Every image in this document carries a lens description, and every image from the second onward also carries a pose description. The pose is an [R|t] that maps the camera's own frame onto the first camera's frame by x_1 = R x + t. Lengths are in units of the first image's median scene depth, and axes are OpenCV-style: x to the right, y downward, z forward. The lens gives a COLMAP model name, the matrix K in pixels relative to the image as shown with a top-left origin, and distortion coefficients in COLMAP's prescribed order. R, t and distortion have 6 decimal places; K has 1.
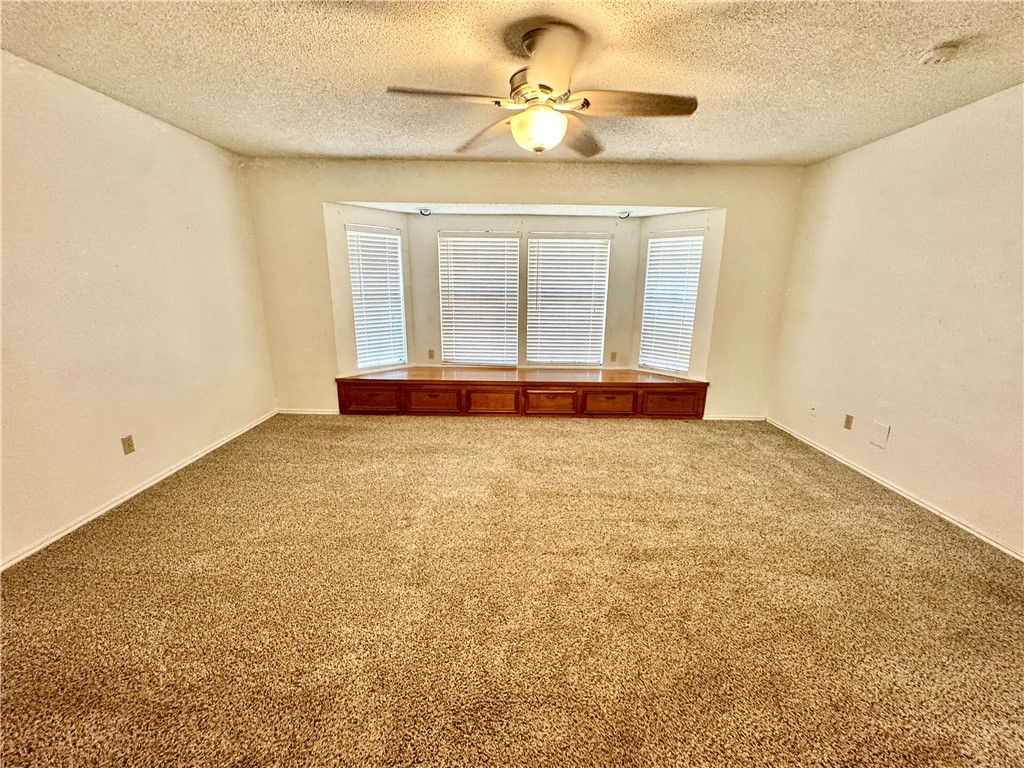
lens RADIAL K [[410.2, 0, 510.6], [0, 410.2, 385.1], [0, 0, 1]] dist [-0.003191, 0.000324]
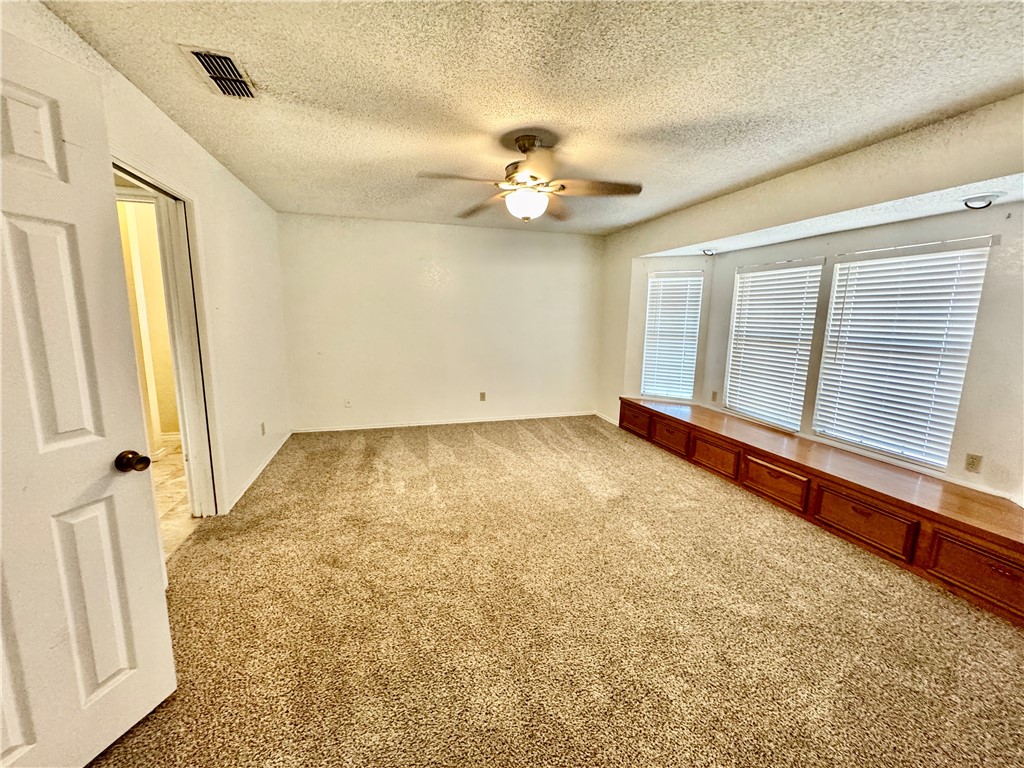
lens RADIAL K [[410.2, 0, 509.6], [0, 410.2, 382.5], [0, 0, 1]] dist [-0.003191, 0.000324]
pose [[0.282679, 0.149193, -0.947541, 0.625486], [-0.249103, 0.965356, 0.077683, -0.069118], [0.926305, 0.214076, 0.310050, 0.295733]]
